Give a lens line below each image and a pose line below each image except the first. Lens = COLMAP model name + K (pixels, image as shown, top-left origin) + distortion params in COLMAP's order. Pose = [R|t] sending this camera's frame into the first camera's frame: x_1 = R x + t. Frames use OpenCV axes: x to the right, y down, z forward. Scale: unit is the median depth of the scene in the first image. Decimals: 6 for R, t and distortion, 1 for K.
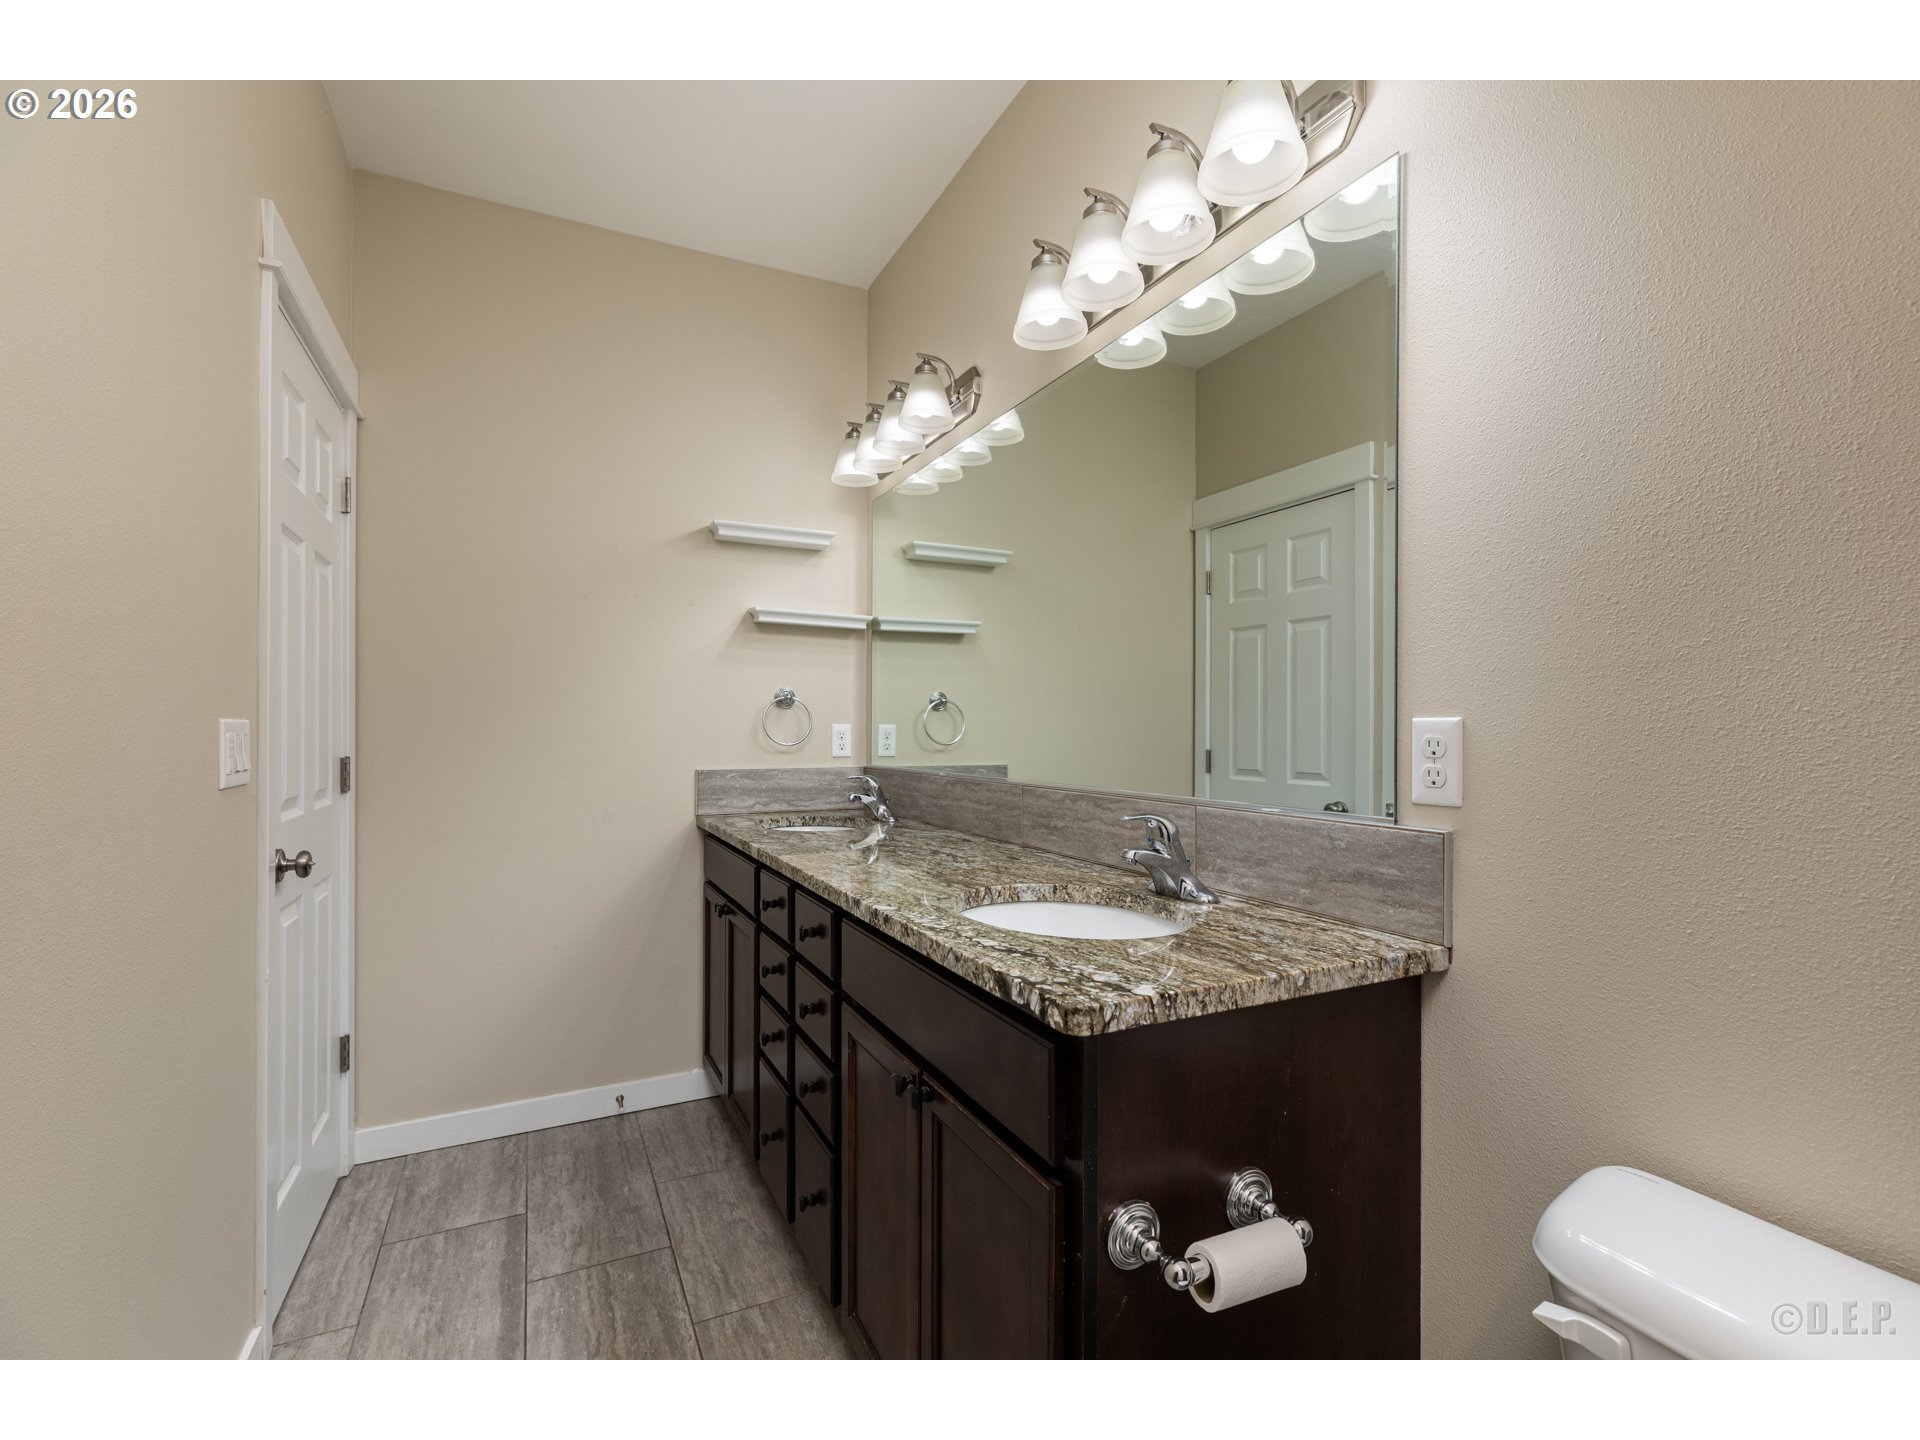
lens RADIAL K [[853.4, 0, 960.0], [0, 853.4, 720.0], [0, 0, 1]] dist [0.003176, -0.000112]
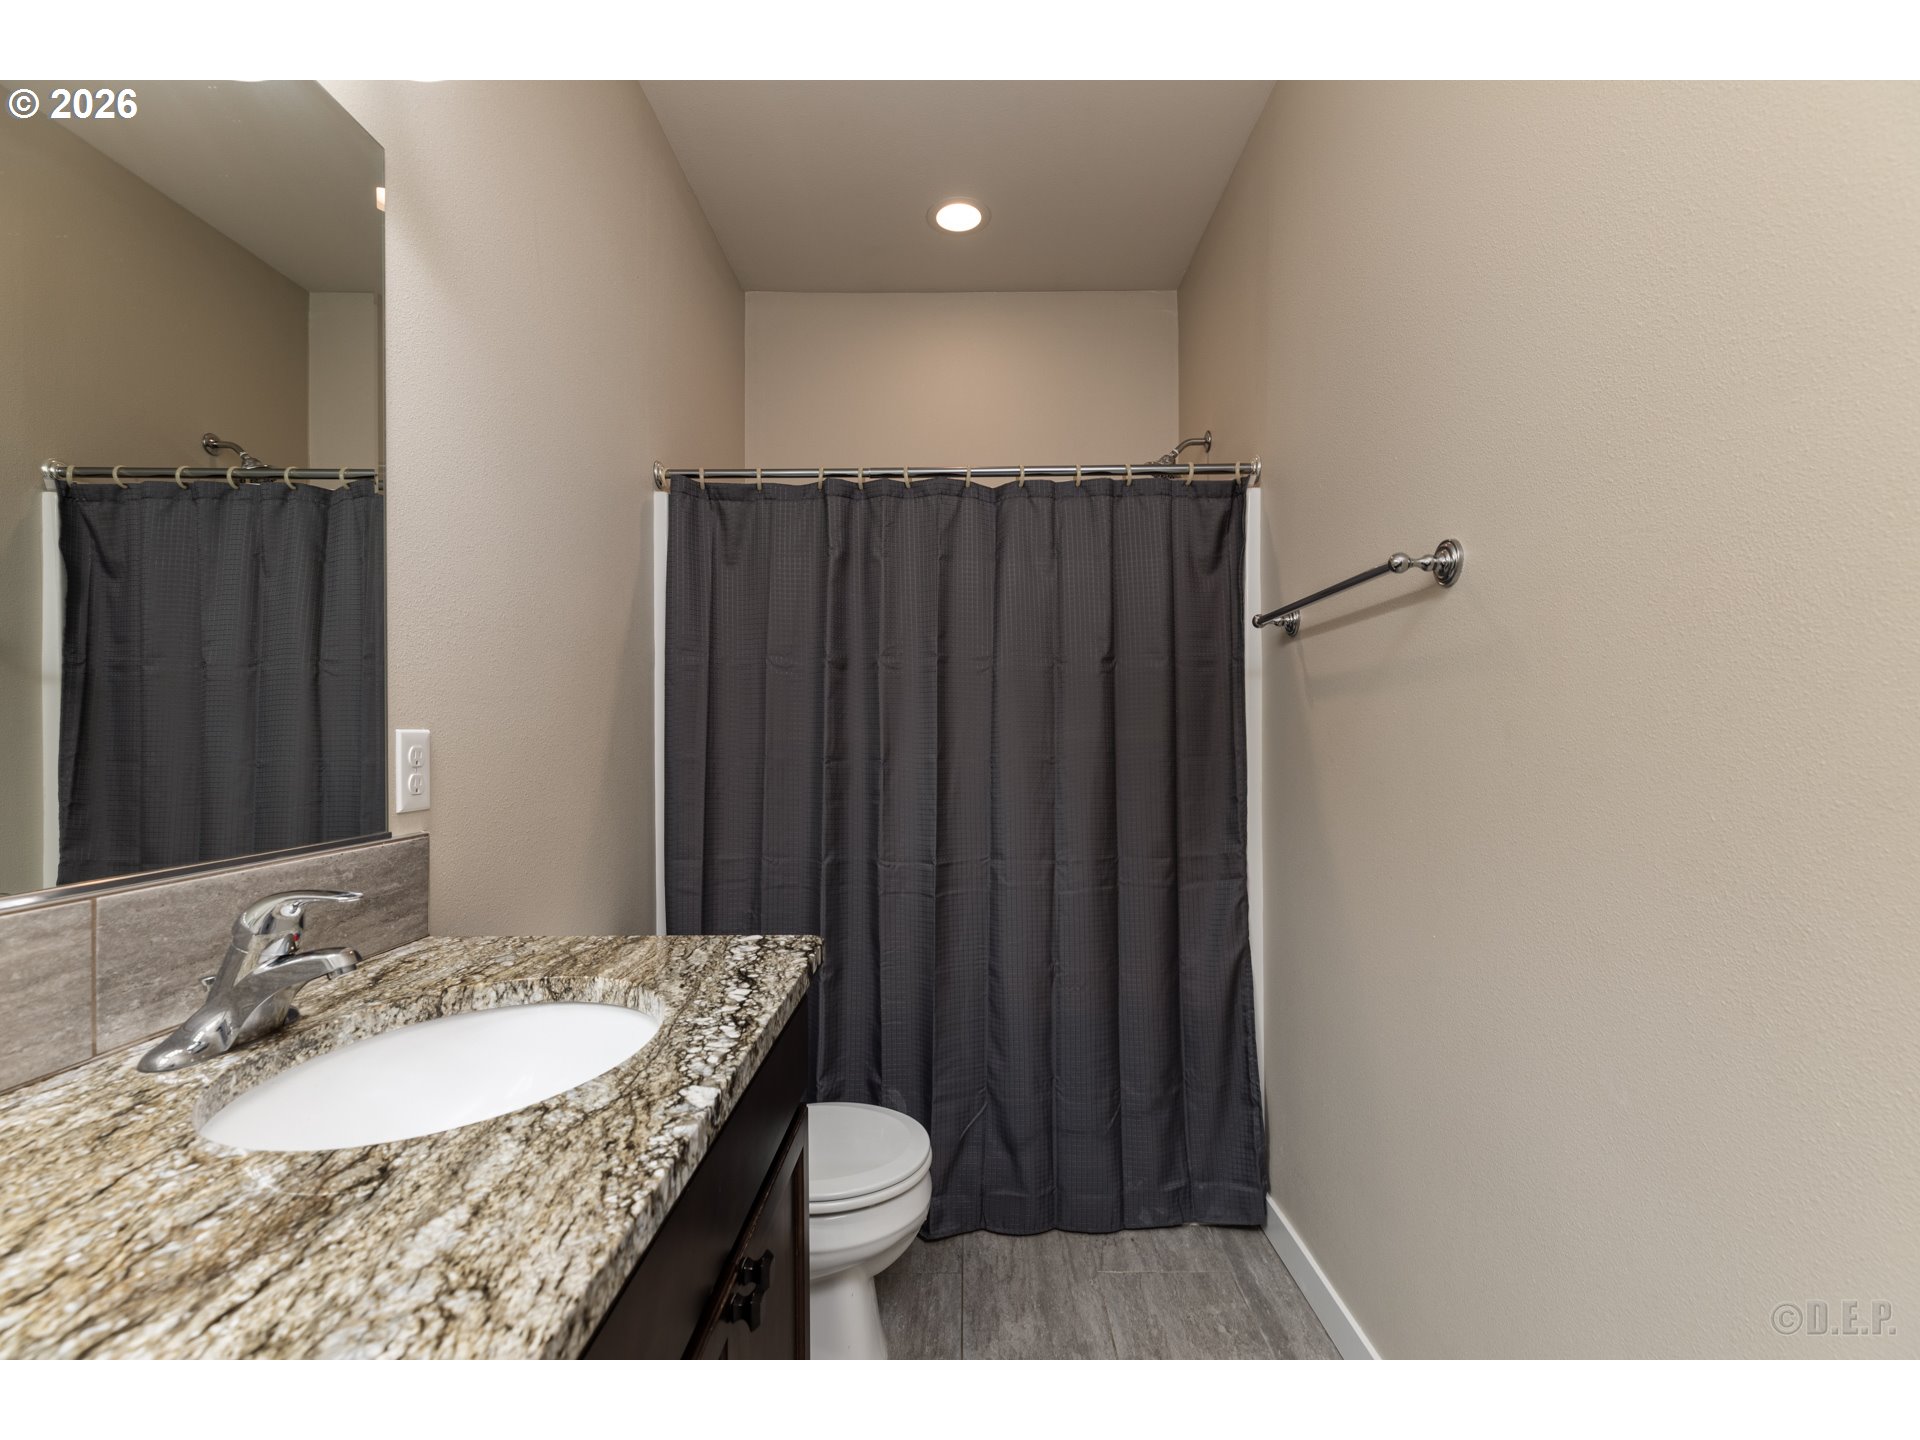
lens RADIAL K [[853.4, 0, 960.0], [0, 853.4, 720.0], [0, 0, 1]] dist [0.003176, -0.000112]
pose [[-0.892376, 0.008812, 0.451208, -2.531082], [-0.003190, 0.999661, -0.025833, 0.031817], [-0.451282, -0.024493, -0.892045, 7.438929]]
